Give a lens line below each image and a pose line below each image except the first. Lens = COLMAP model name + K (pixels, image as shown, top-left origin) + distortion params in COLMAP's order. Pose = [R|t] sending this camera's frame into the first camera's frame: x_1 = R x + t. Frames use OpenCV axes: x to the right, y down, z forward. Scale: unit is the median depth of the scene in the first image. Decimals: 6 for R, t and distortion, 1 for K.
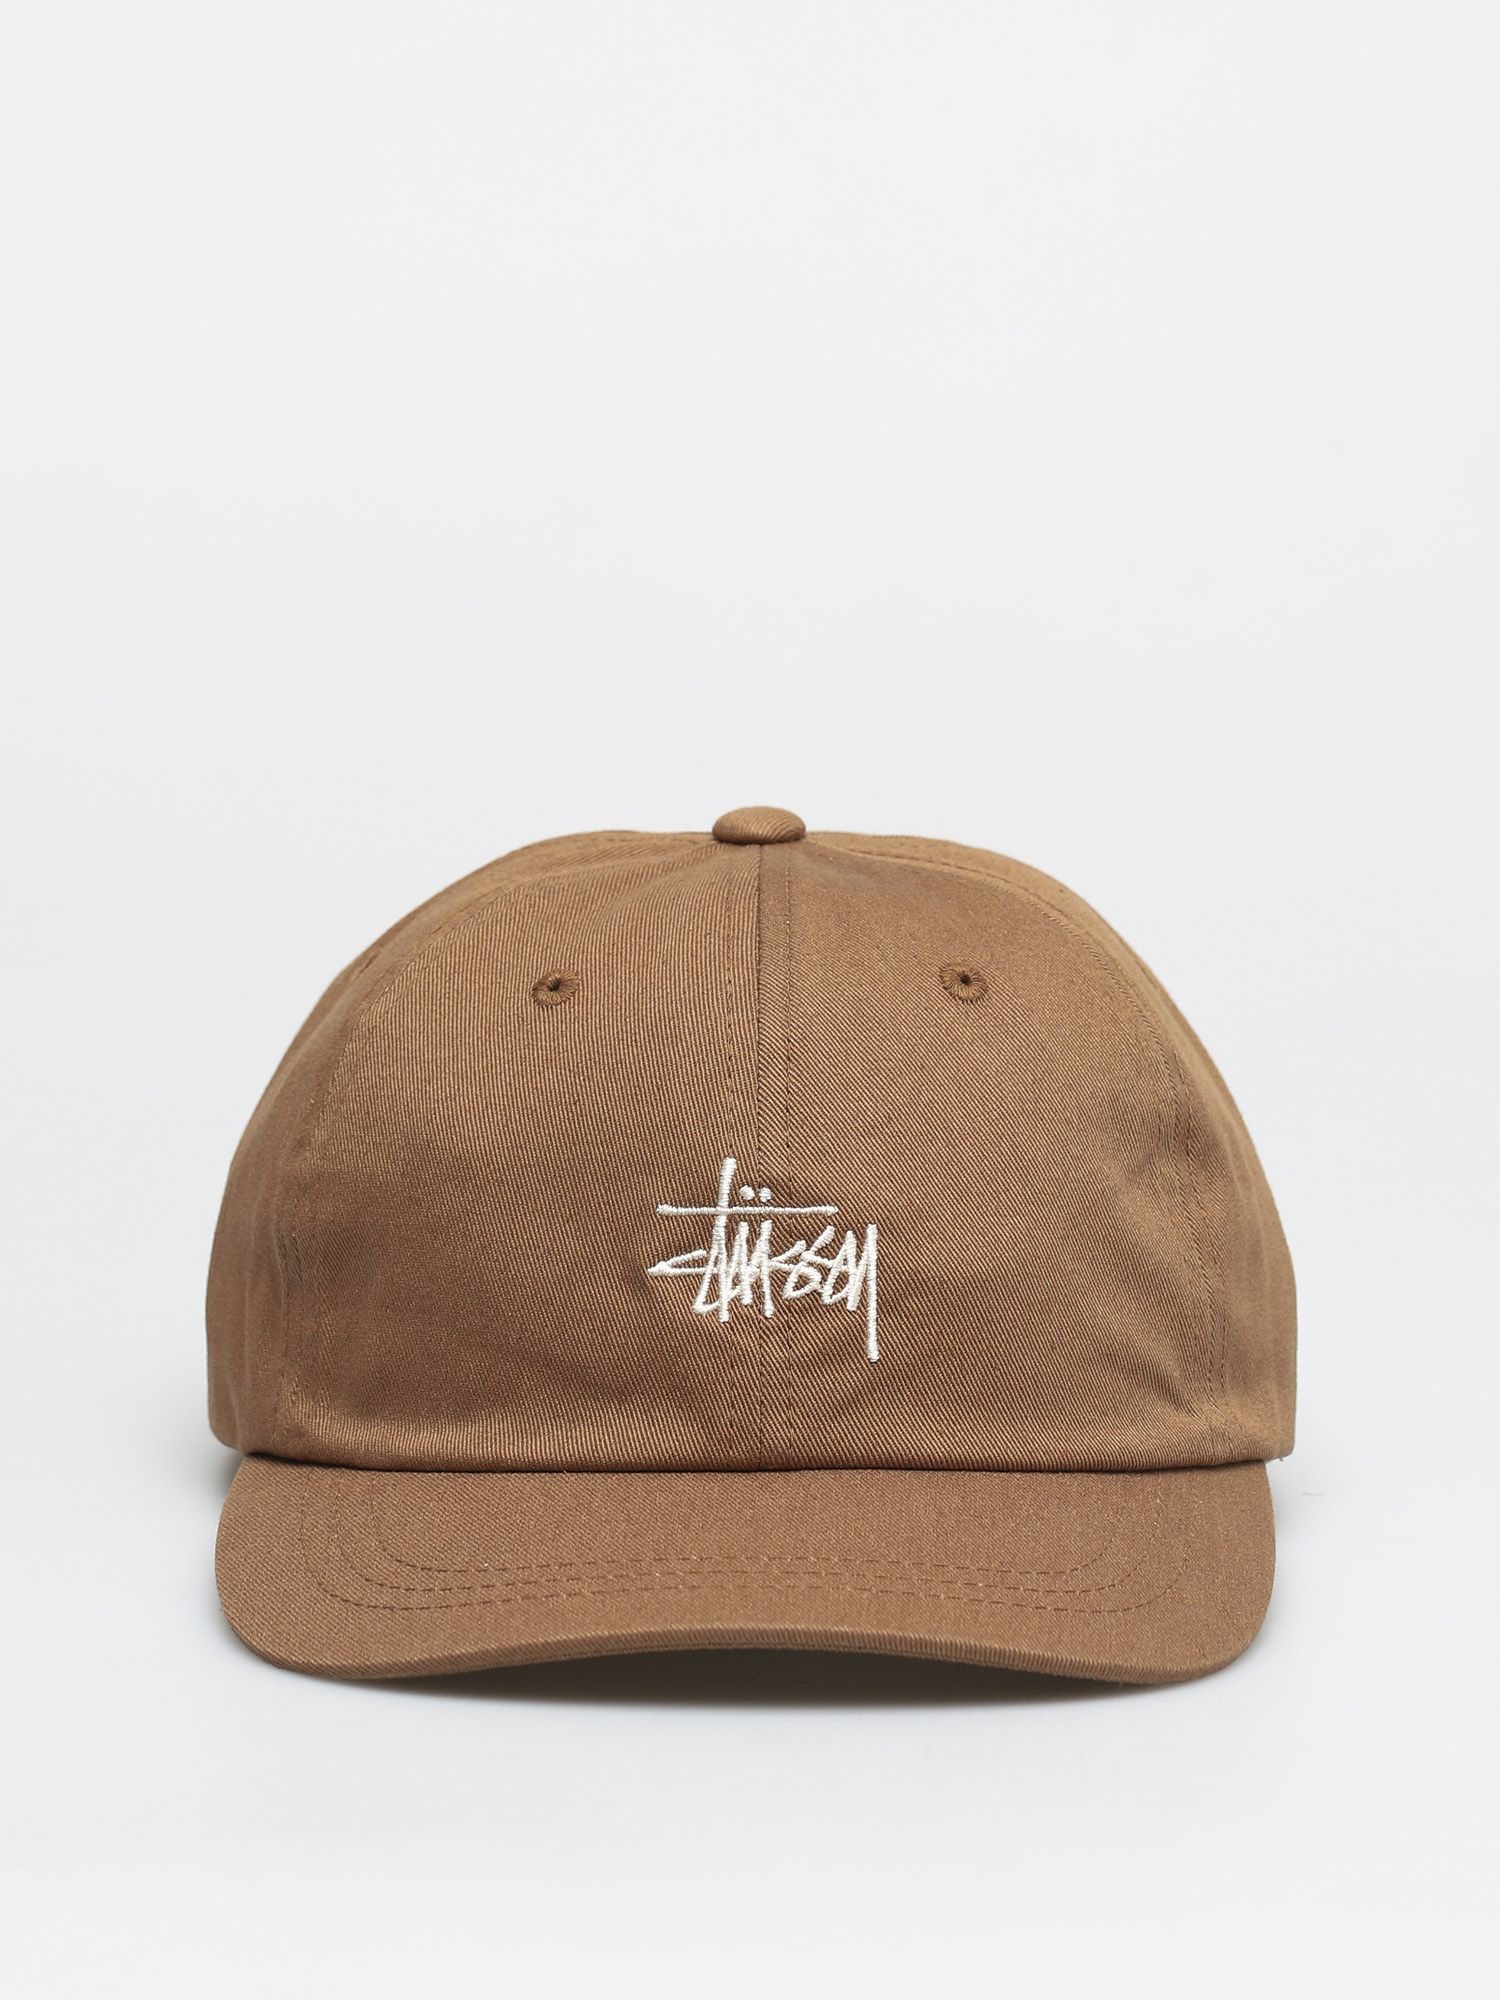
lens RADIAL K [[7763.3, 0, 749.9], [0, 7763.3, 999.9], [0, 0, 1]] dist [0.048844, 0.000000]
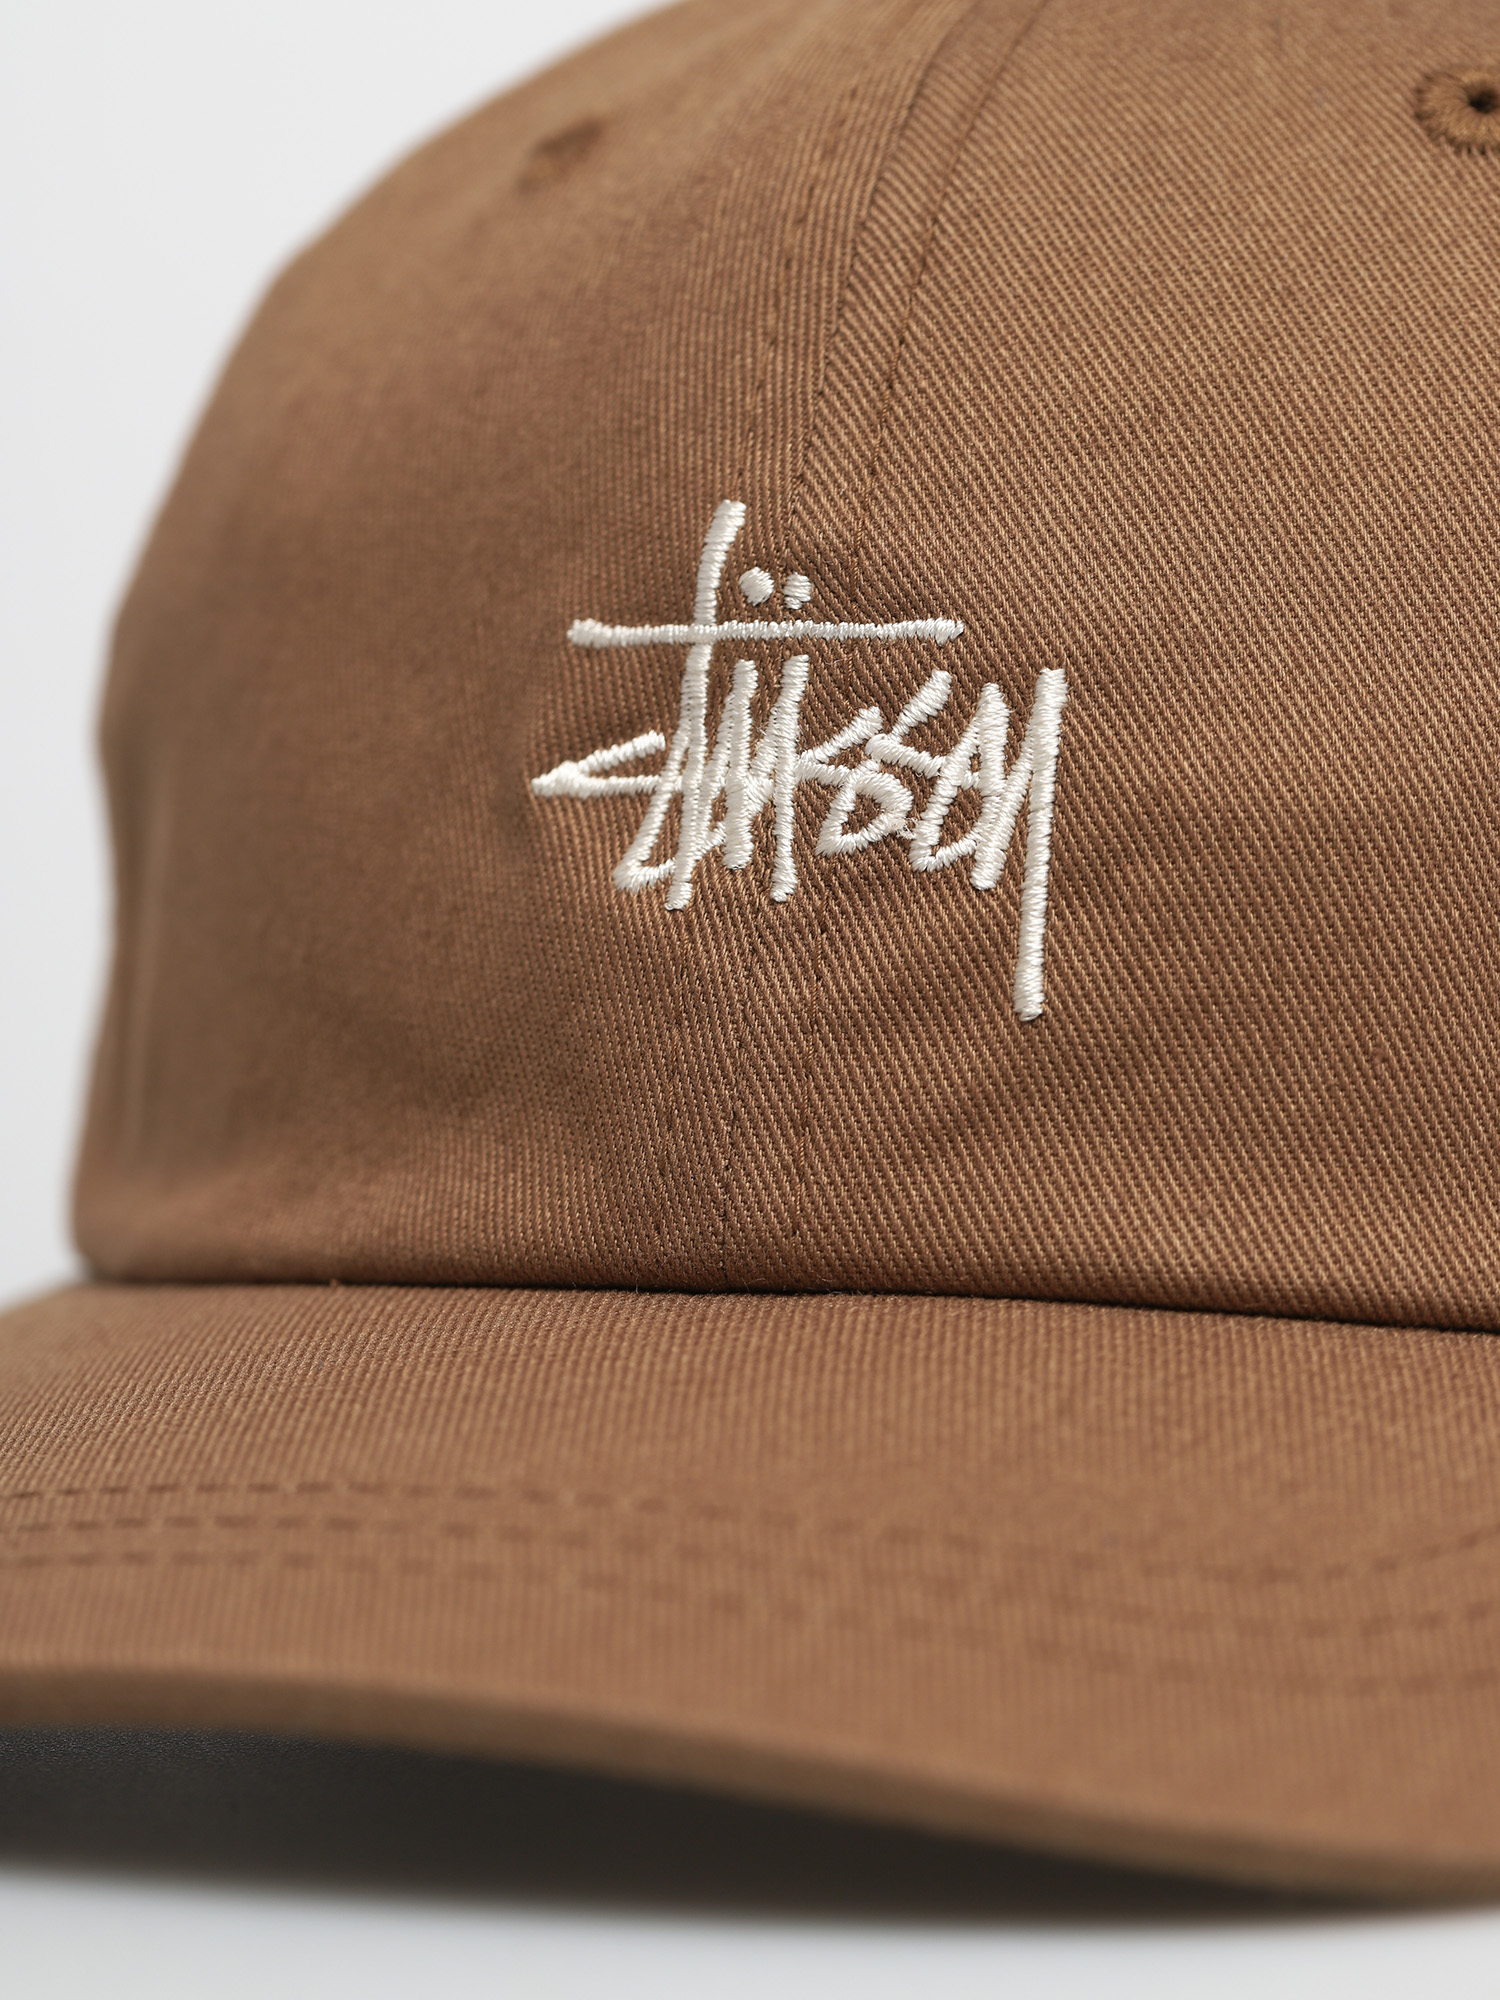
lens RADIAL K [[7763.3, 0, 750.3], [0, 7763.3, 1000.2], [0, 0, 1]] dist [0.048844, 0.000000]
pose [[0.917440, 0.023783, -0.397164, 0.155788], [-0.033096, 0.999314, -0.016611, 0.052344], [0.396496, 0.028384, 0.917597, 0.640660]]
